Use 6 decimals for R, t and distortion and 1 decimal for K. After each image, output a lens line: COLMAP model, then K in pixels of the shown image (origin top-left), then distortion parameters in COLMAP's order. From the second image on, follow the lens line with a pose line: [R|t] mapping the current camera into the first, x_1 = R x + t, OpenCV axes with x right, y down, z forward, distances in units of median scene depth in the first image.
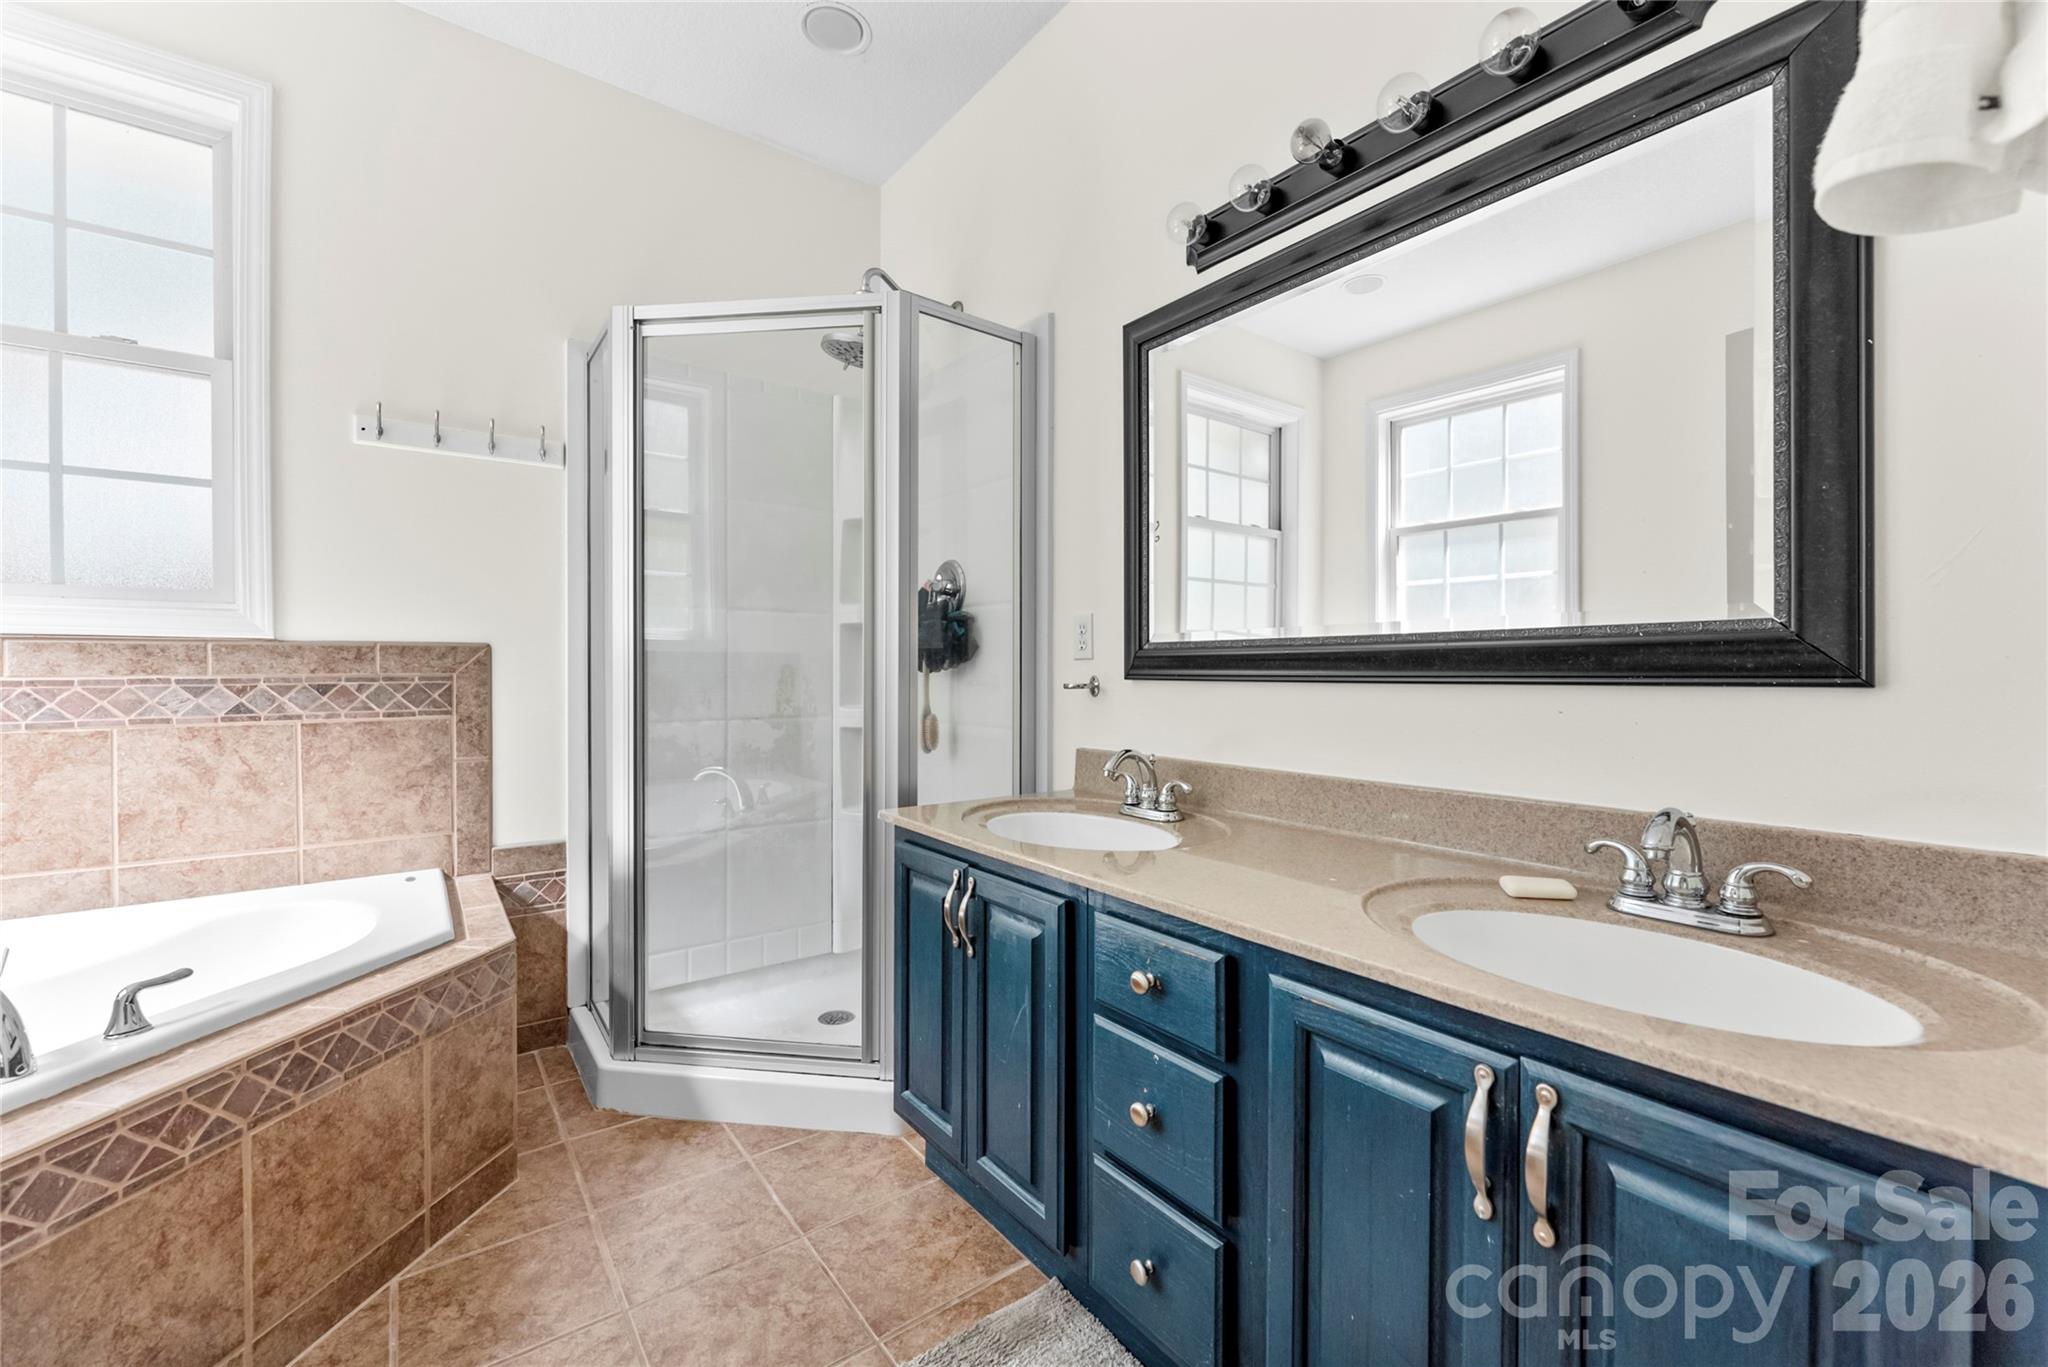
lens RADIAL K [[837.0, 0, 1022.8], [0, 837.0, 676.3], [0, 0, 1]] dist [0.001334, -0.000717]
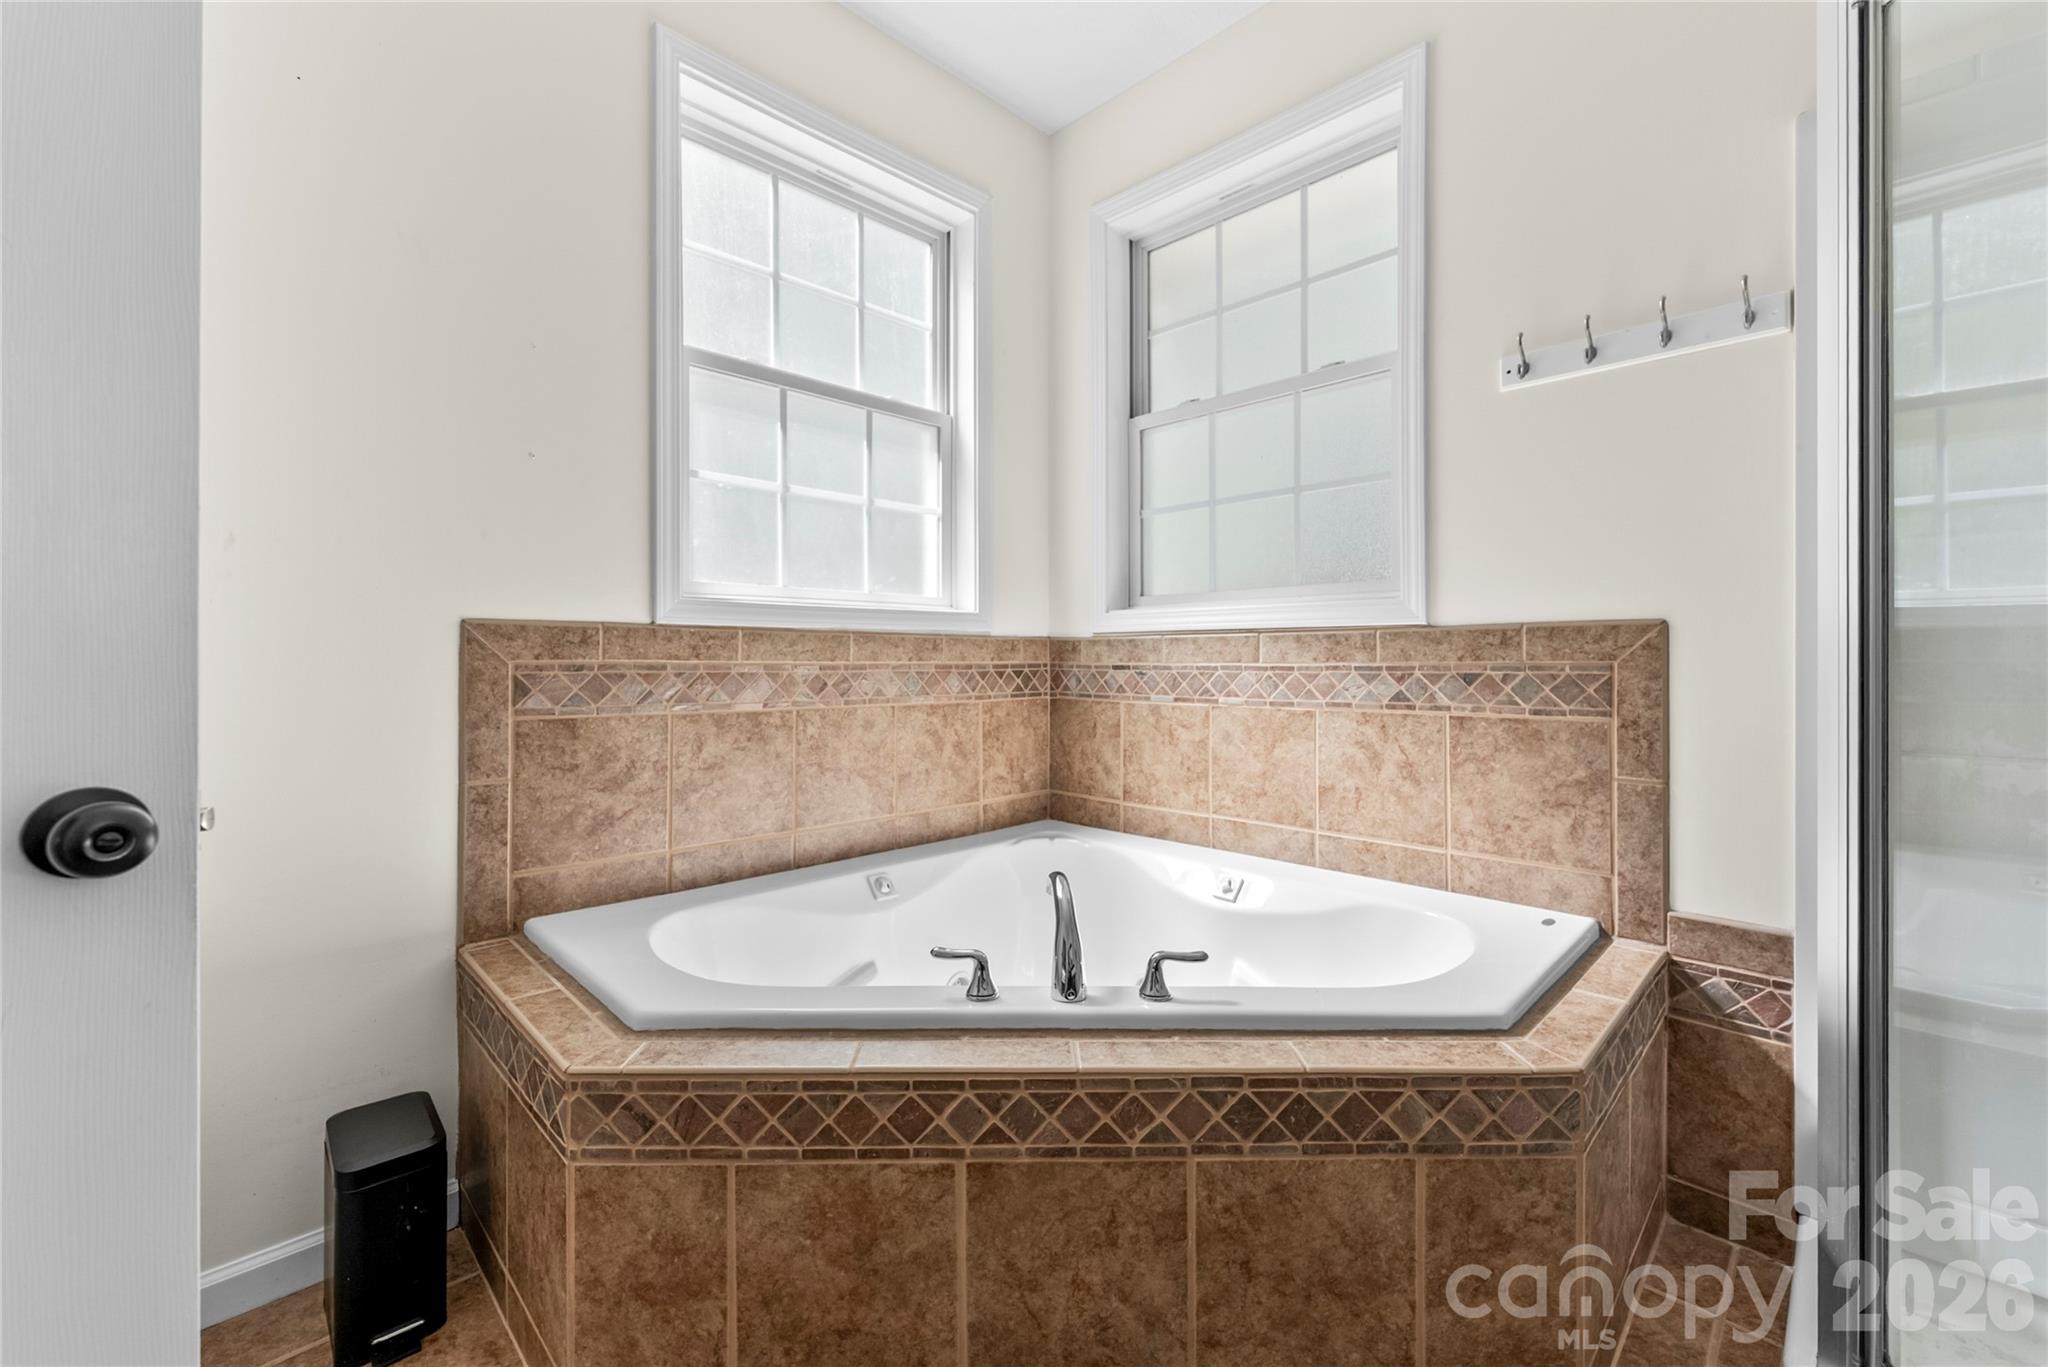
lens RADIAL K [[837.0, 0, 1034.1], [0, 837.0, 655.2], [0, 0, 1]] dist [0.001334, -0.000717]
pose [[0.141823, -0.004155, -0.989883, -0.021444], [-0.007131, 0.999961, -0.005219, -0.001850], [0.989866, 0.007799, 0.141787, 0.476371]]
